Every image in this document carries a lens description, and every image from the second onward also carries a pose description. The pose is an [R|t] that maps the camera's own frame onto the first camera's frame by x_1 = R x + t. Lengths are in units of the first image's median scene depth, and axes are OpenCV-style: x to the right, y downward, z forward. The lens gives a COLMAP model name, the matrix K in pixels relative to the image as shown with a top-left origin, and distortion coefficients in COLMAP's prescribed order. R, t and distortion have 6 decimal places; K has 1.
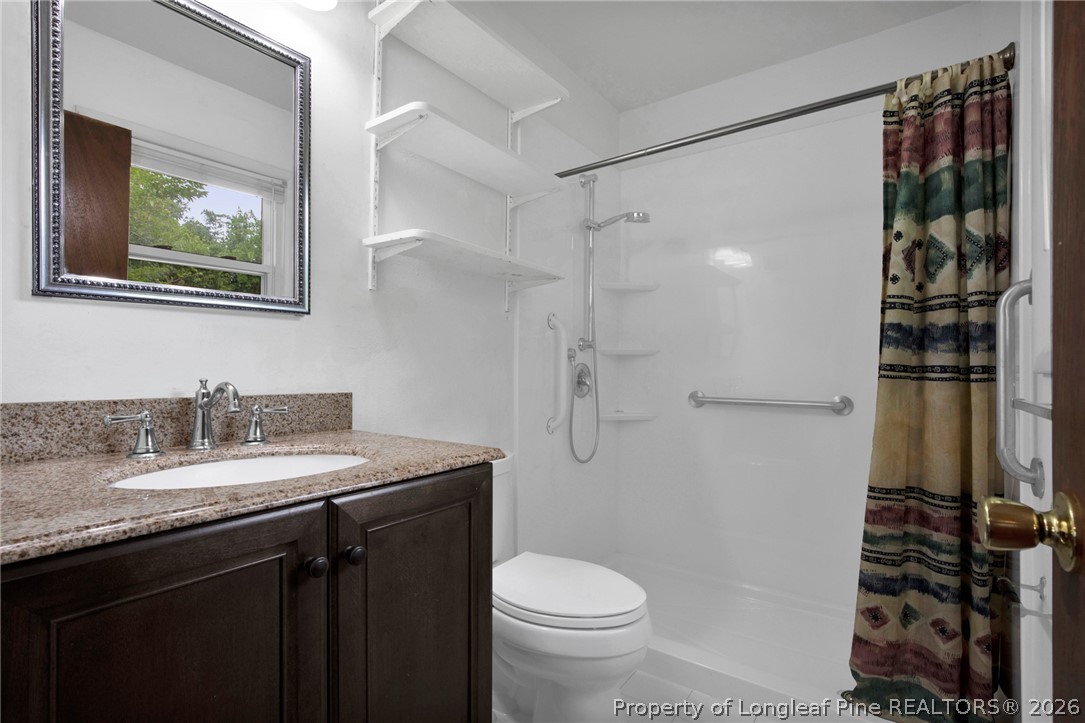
lens RADIAL K [[510.6, 0, 554.0], [0, 510.6, 336.5], [0, 0, 1]] dist [-0.009572, 0.004085]
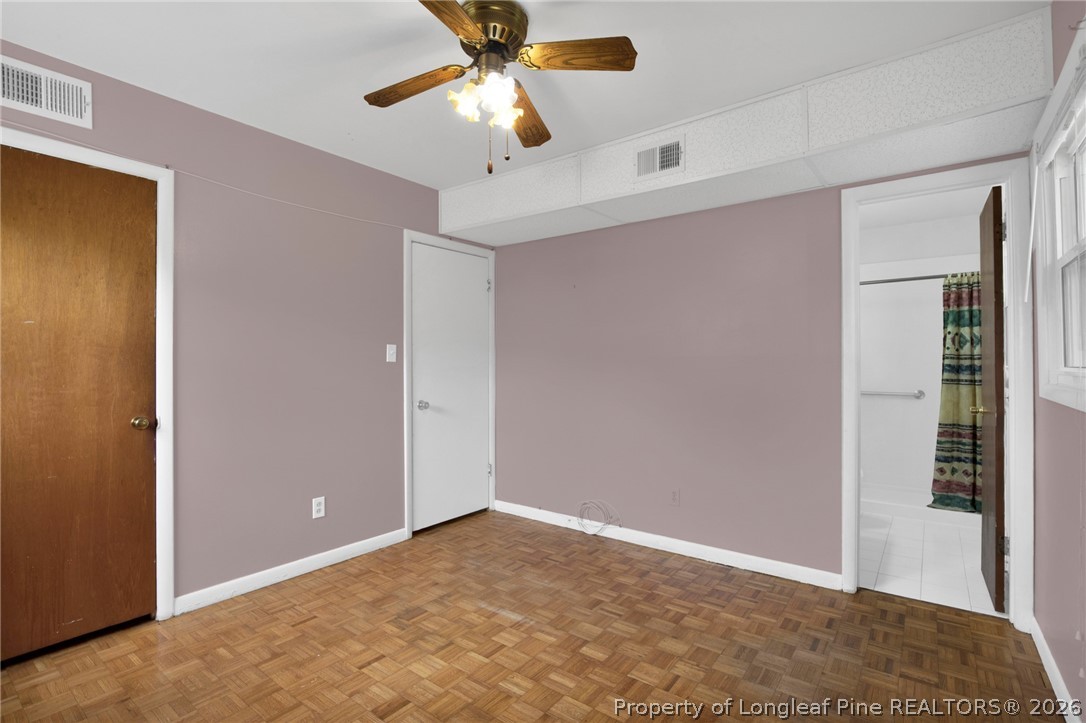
lens RADIAL K [[511.1, 0, 564.6], [0, 511.1, 329.8], [0, 0, 1]] dist [-0.009572, 0.004085]
pose [[0.999273, -0.007118, -0.037454, -1.308638], [0.007067, 0.999974, -0.001508, -0.222691], [0.037464, 0.001242, 0.999297, -1.843887]]
